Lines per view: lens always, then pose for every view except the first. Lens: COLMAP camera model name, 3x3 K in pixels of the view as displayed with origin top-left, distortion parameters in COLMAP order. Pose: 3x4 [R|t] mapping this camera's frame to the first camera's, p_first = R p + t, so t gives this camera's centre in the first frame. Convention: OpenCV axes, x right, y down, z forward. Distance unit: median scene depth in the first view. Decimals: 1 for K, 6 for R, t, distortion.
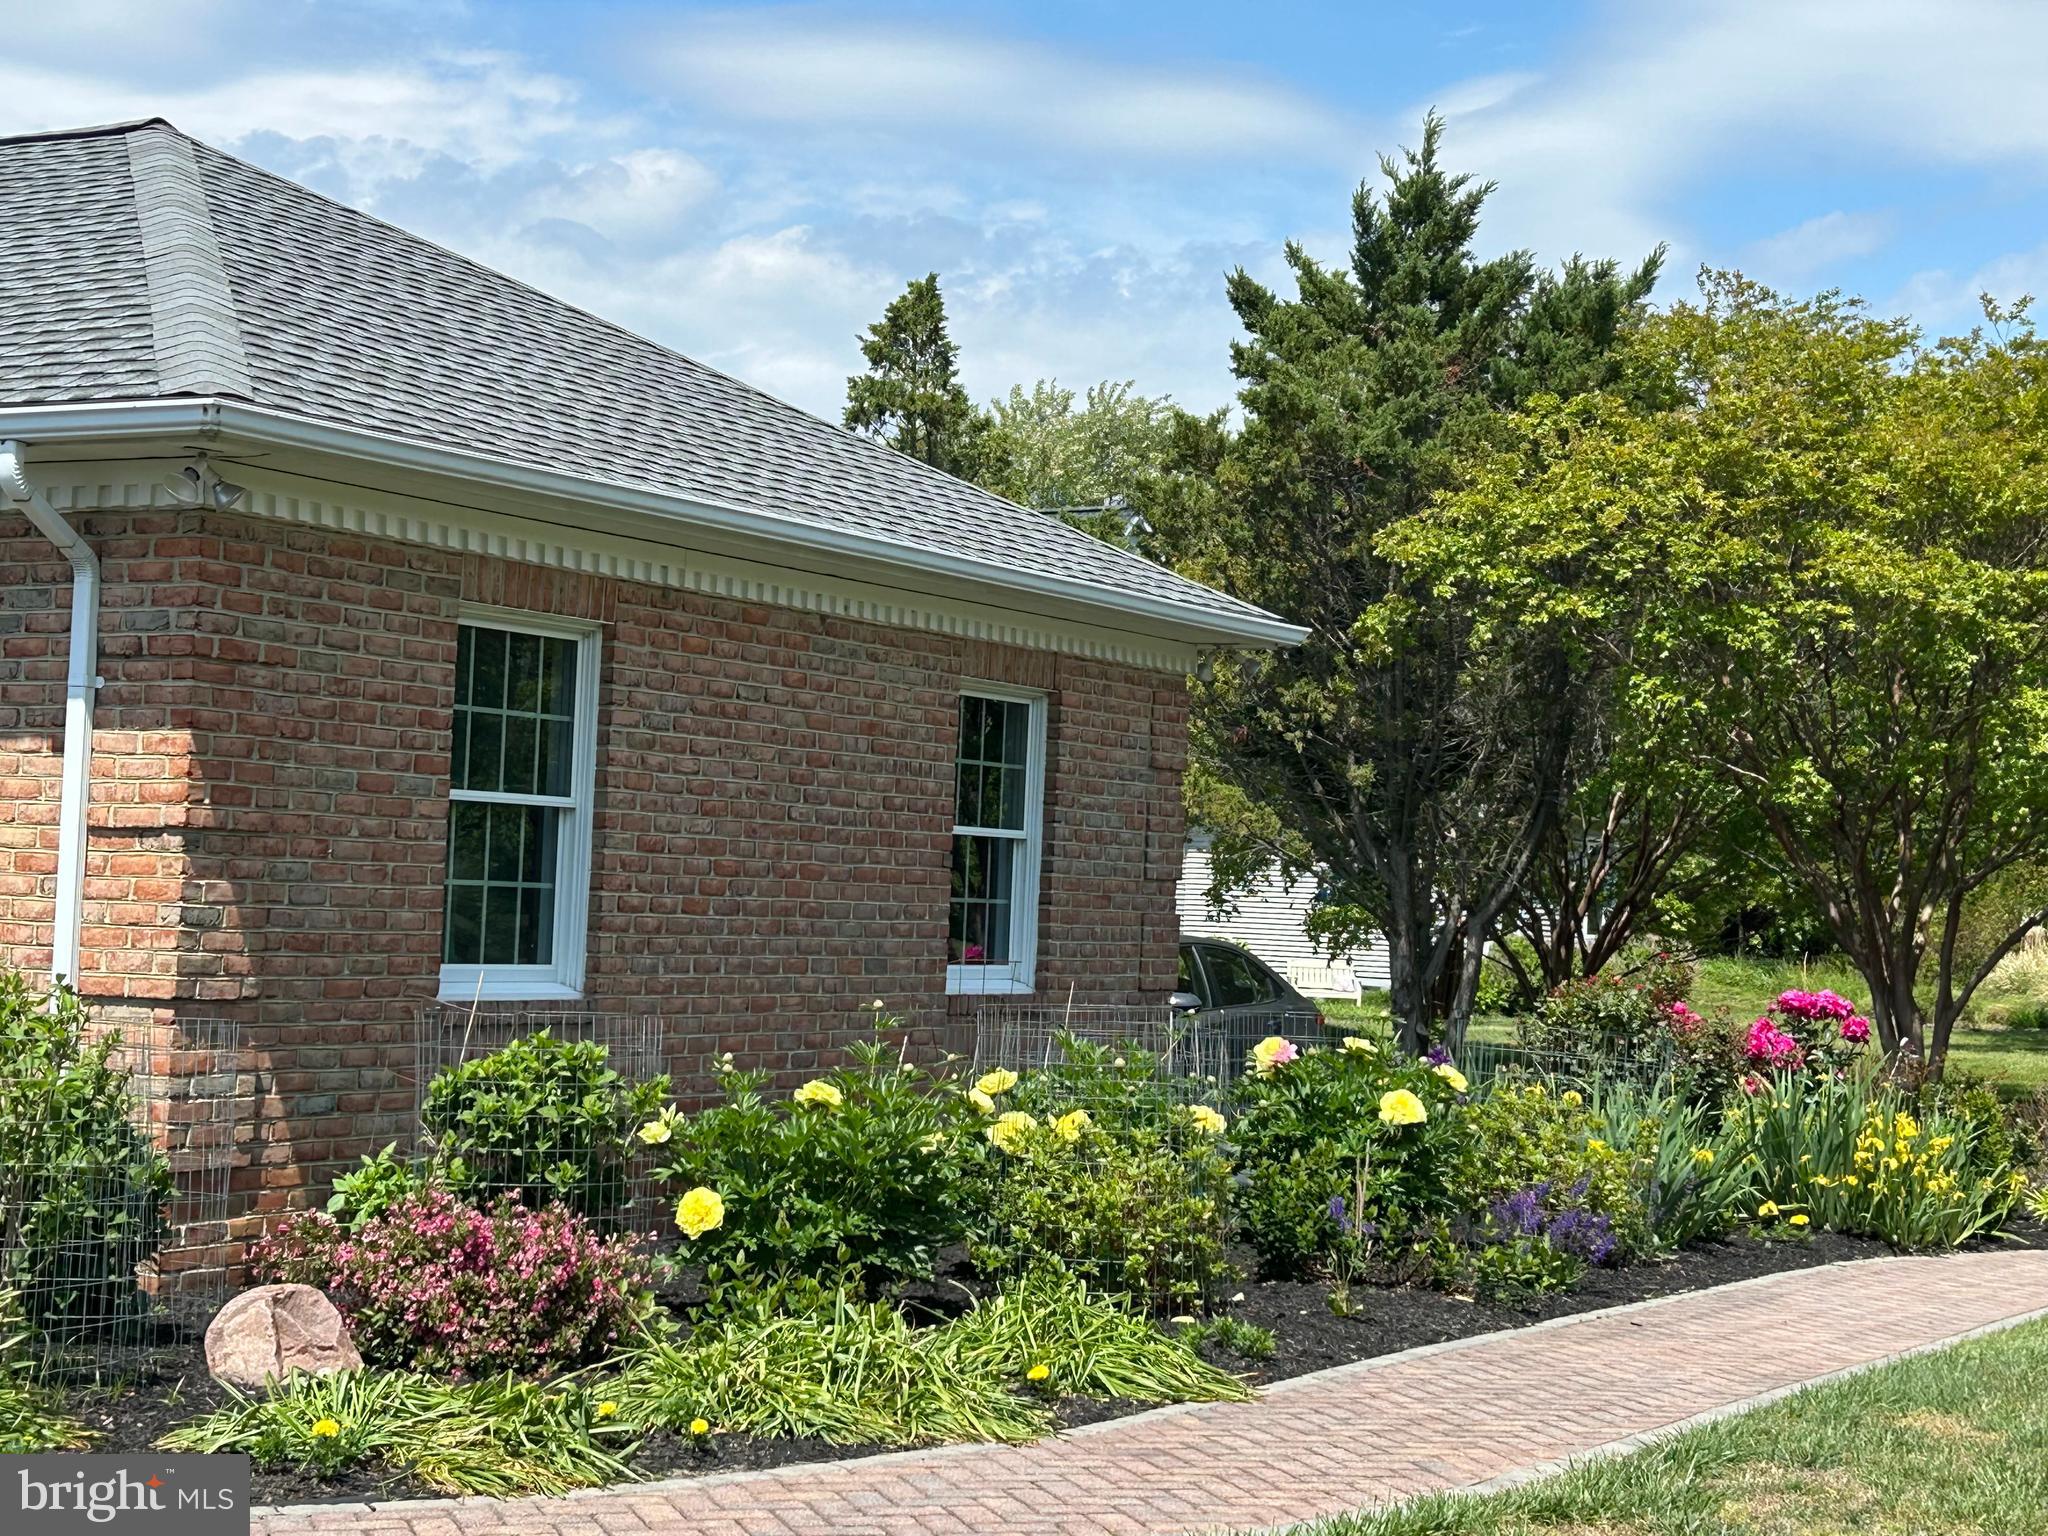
lens RADIAL K [[3519.9, 0, 1025.3], [0, 3519.9, 766.5], [0, 0, 1]] dist [0.314466, 0.000000]
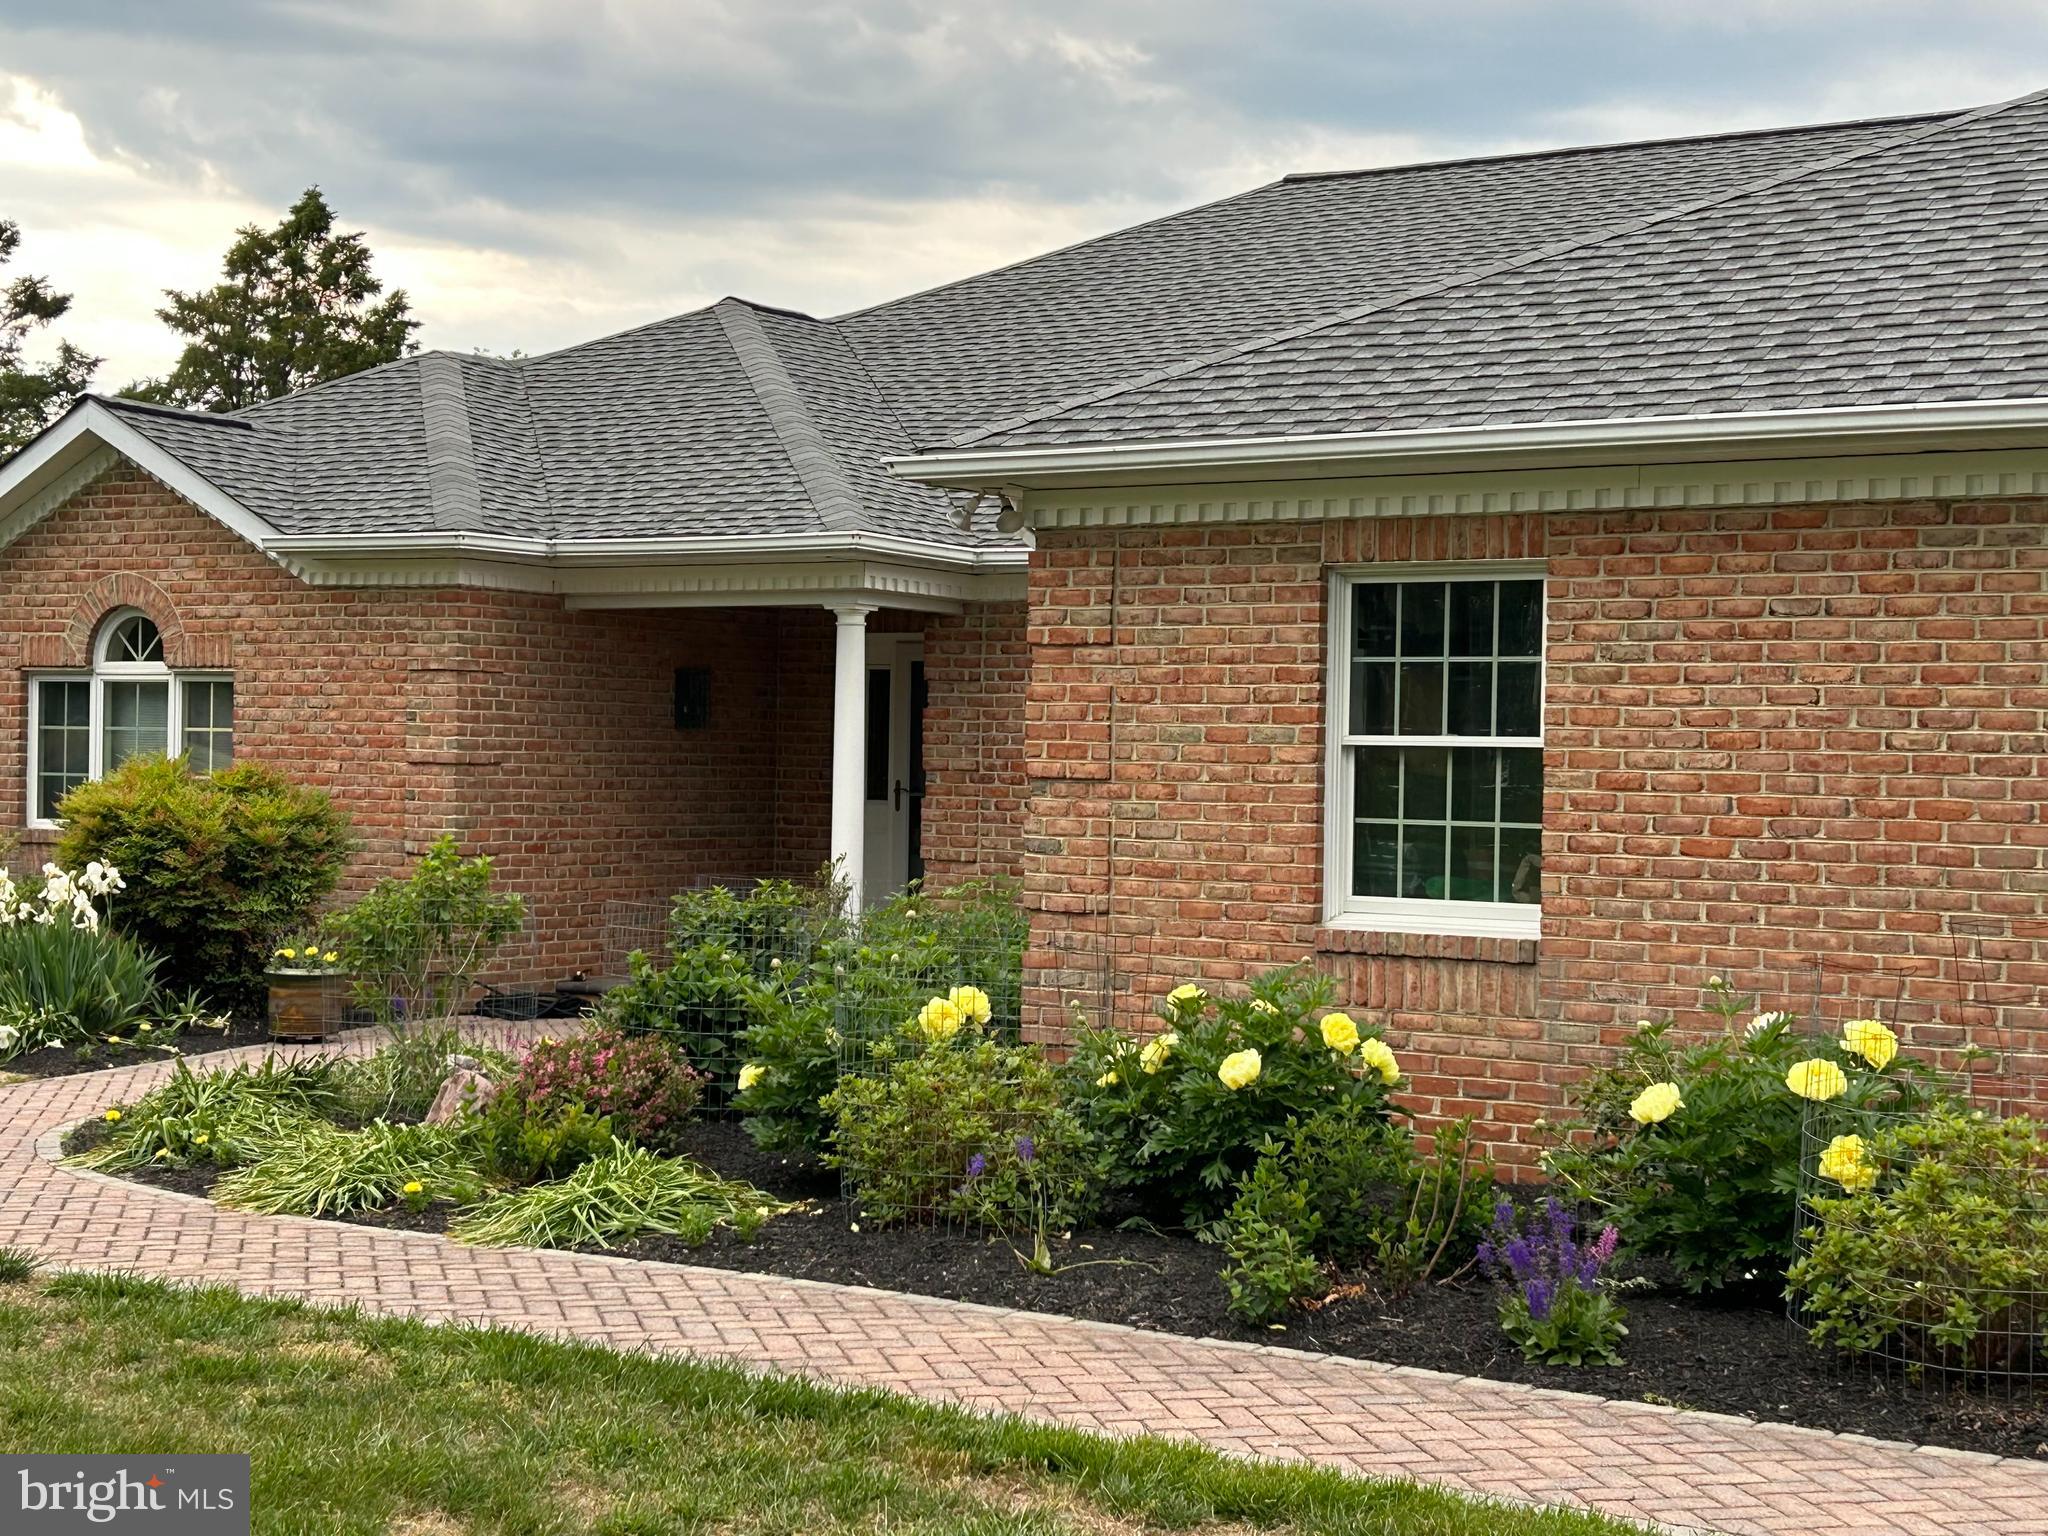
lens RADIAL K [[3244.2, 0, 1025.2], [0, 3244.2, 769.9], [0, 0, 1]] dist [0.045978, 0.000000]
pose [[-0.103553, -0.049968, -0.993368, 0.816475], [0.008795, 0.998652, -0.051151, 0.065107], [0.994585, -0.014034, -0.102974, 0.975197]]
